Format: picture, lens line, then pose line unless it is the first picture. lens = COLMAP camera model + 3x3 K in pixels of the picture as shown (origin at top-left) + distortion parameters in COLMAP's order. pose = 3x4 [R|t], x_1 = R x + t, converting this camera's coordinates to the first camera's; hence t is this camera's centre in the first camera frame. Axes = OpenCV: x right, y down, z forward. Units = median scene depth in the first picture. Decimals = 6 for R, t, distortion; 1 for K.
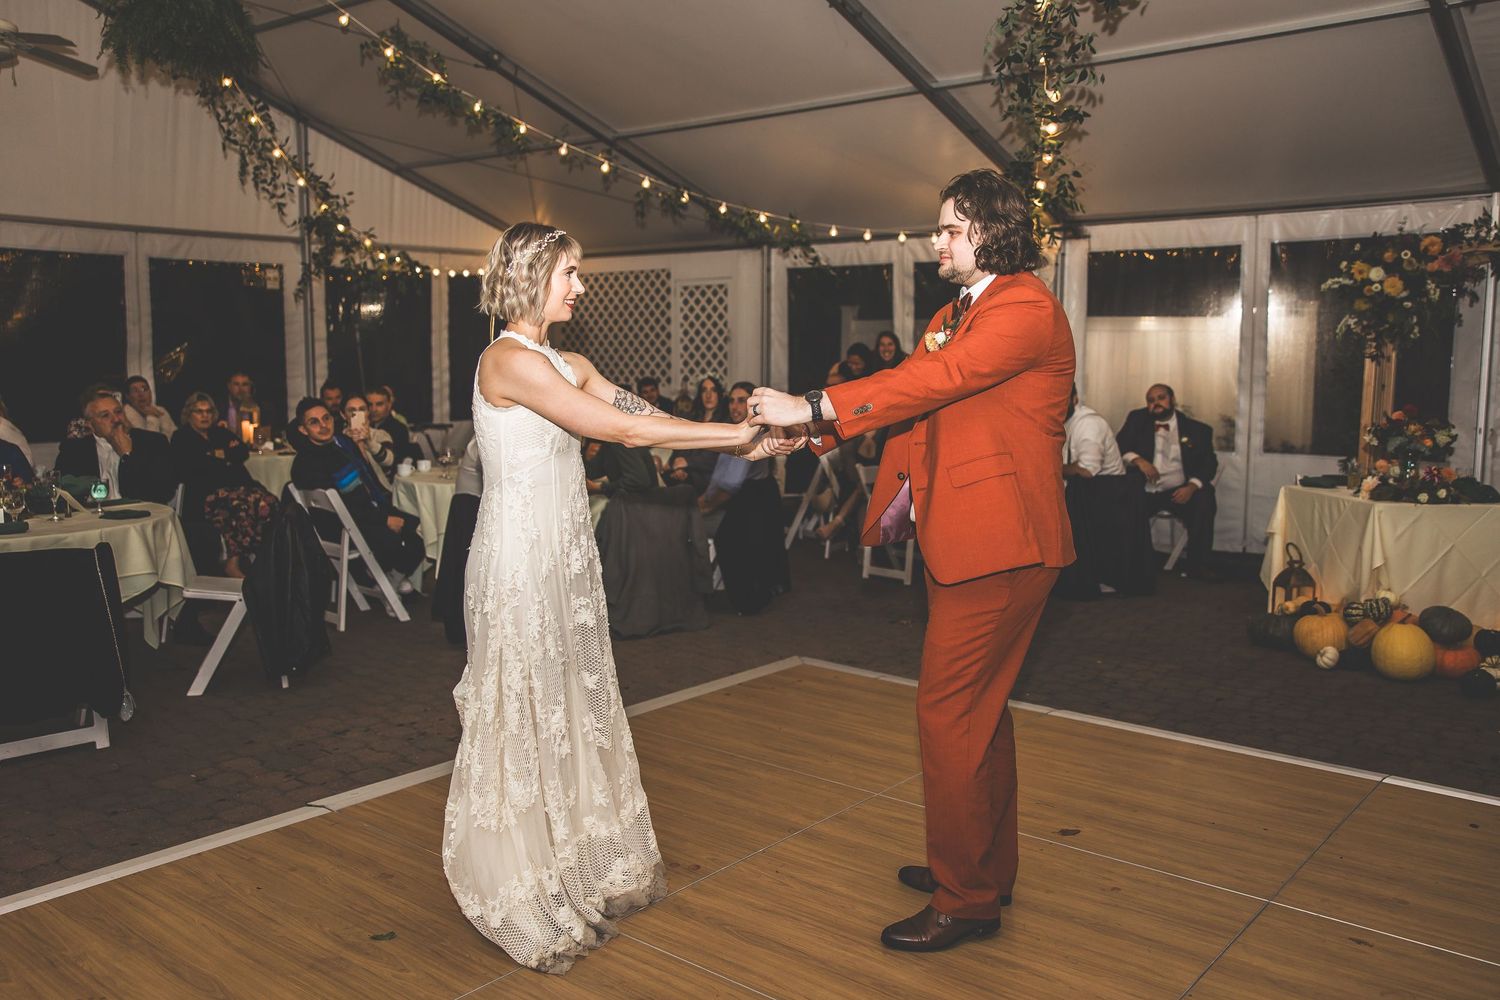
lens RADIAL K [[1208.3, 0, 750.0], [0, 1208.3, 500.0], [0, 0, 1]] dist [0.017485, 0.002268]
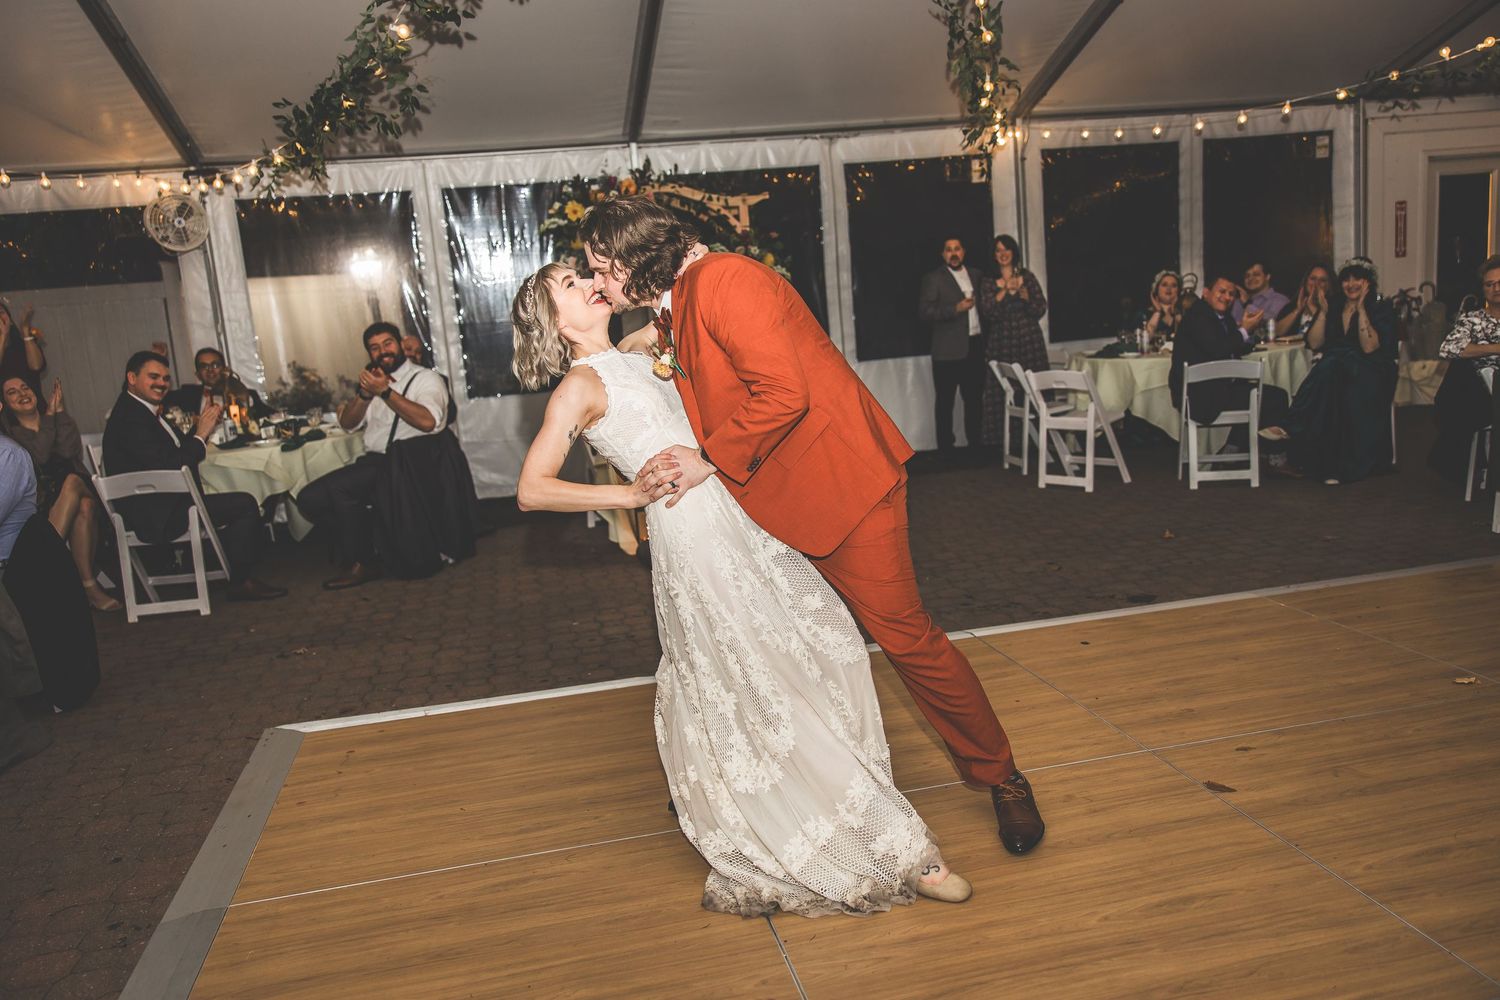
lens RADIAL K [[1174.4, 0, 750.0], [0, 1174.4, 500.0], [0, 0, 1]] dist [0.011085, 0.002810]
pose [[0.624278, -0.187949, 0.758256, -0.298618], [0.171850, 0.979891, 0.101401, -0.027401], [-0.762066, 0.067004, 0.644023, 0.331389]]
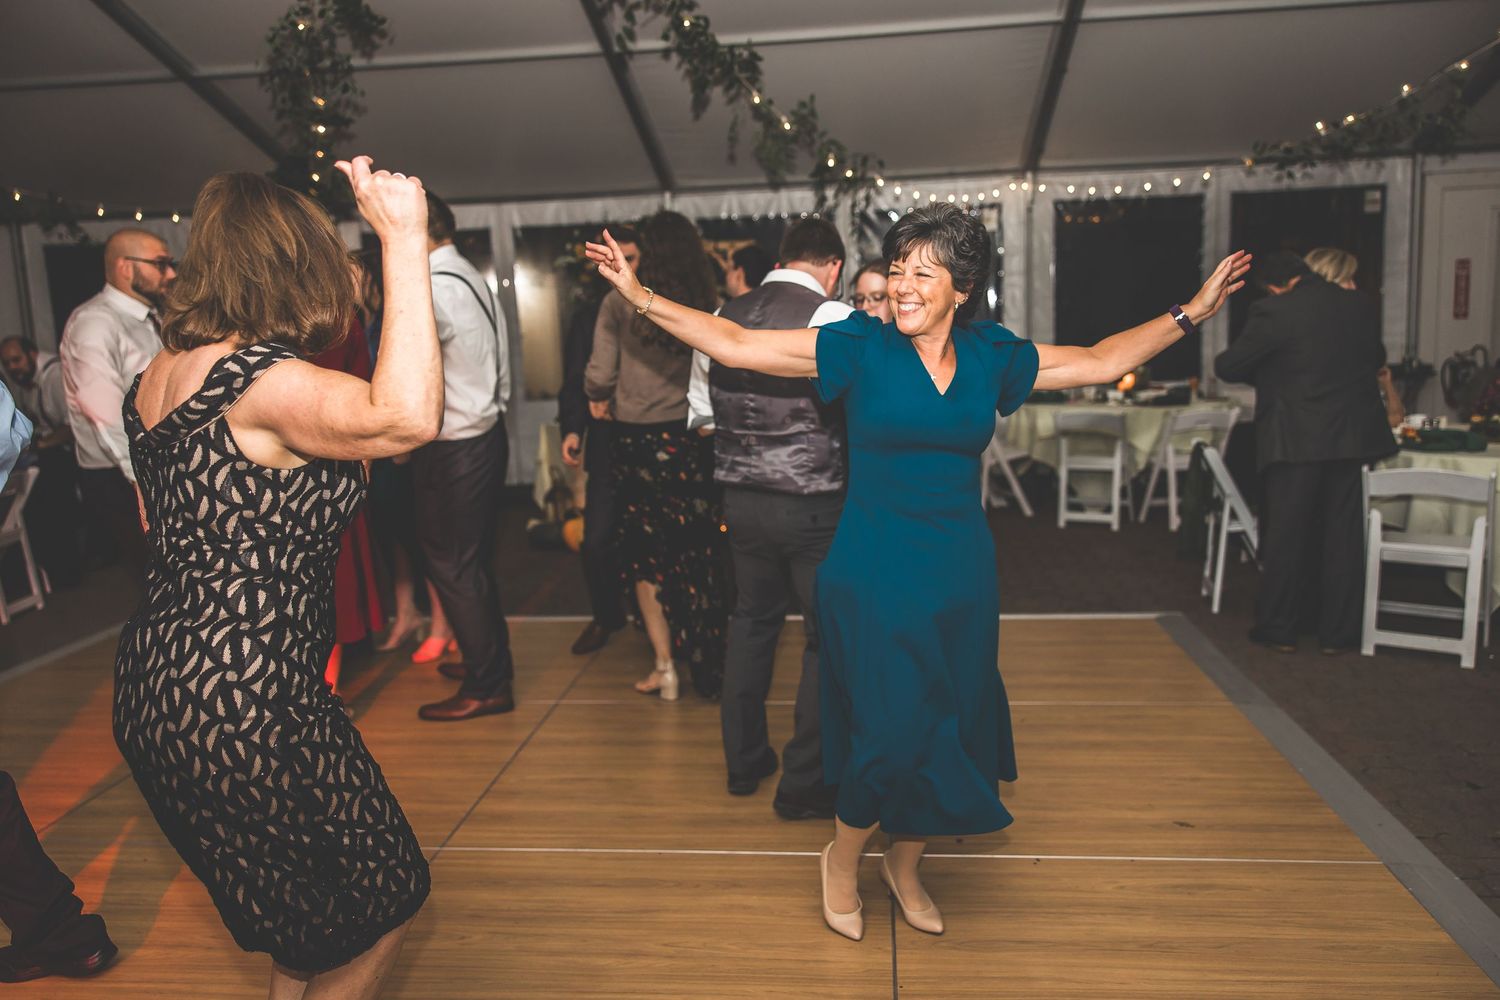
lens RADIAL K [[1174.4, 0, 750.0], [0, 1174.4, 500.0], [0, 0, 1]] dist [0.011085, 0.002810]
pose [[0.831723, -0.116615, 0.542805, -0.065265], [0.100975, 0.993159, 0.058648, 0.021448], [-0.545931, 0.006031, 0.837809, -0.171395]]
